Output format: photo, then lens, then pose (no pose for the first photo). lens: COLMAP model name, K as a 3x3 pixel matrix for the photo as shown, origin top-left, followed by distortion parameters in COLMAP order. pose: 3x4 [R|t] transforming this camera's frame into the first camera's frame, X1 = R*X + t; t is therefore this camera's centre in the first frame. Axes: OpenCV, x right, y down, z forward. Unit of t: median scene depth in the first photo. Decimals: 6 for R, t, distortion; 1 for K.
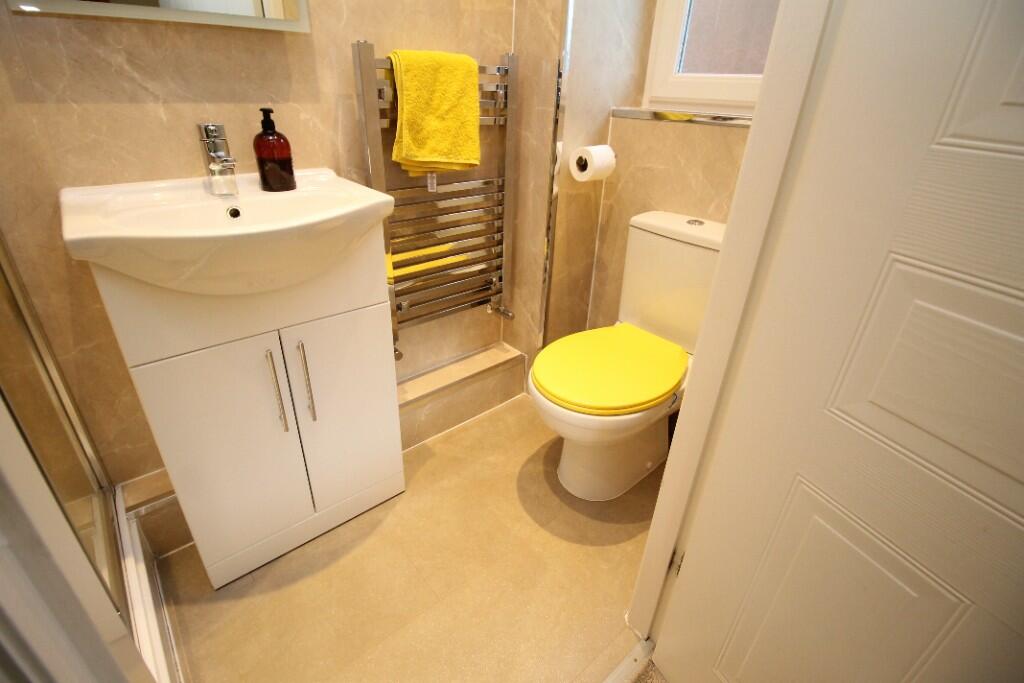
lens RADIAL K [[477.6, 0, 510.3], [0, 477.6, 330.8], [0, 0, 1]] dist [-0.000197, -0.013390]
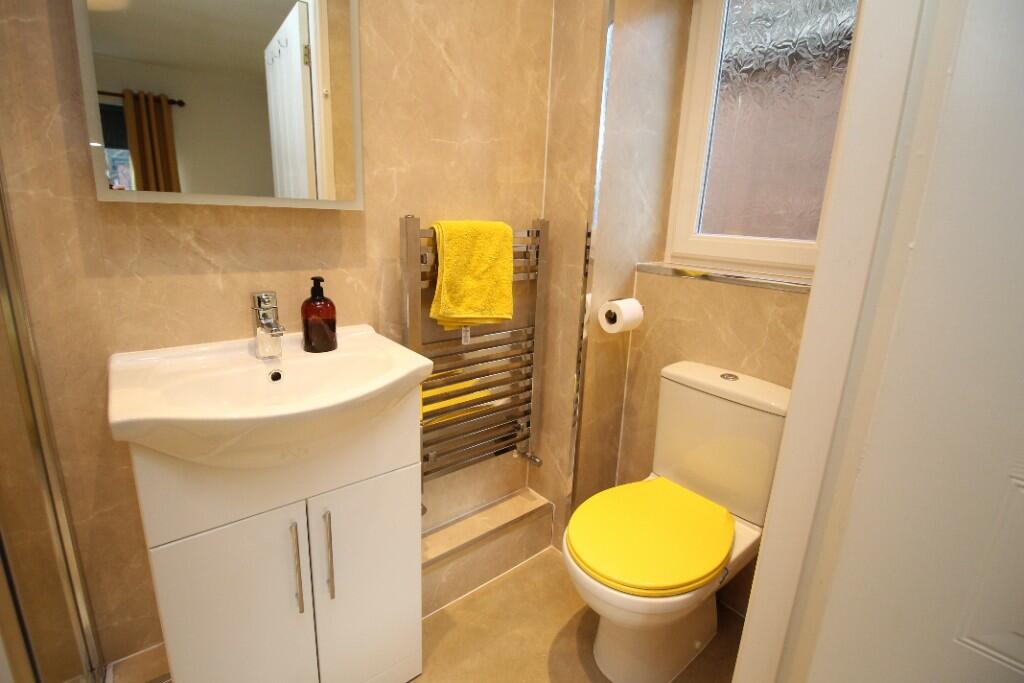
lens RADIAL K [[477.6, 0, 510.3], [0, 477.6, 330.8], [0, 0, 1]] dist [-0.000197, -0.013390]
pose [[0.999612, 0.007957, -0.026688, -0.043295], [-0.013935, 0.972632, -0.231935, -0.088611], [0.024112, 0.232217, 0.972365, 0.004060]]
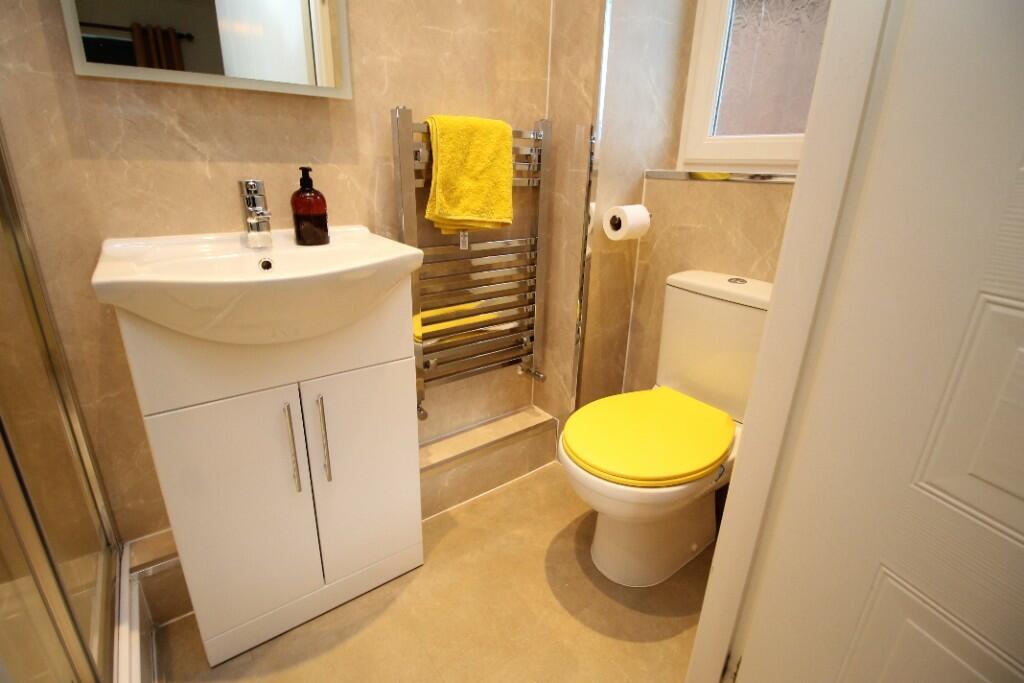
lens RADIAL K [[477.6, 0, 510.3], [0, 477.6, 330.8], [0, 0, 1]] dist [-0.000197, -0.013390]
pose [[0.997177, 0.013090, -0.073941, 0.009948], [-0.023303, 0.990017, -0.139007, 0.014921], [0.071383, 0.140338, 0.987527, 0.046409]]
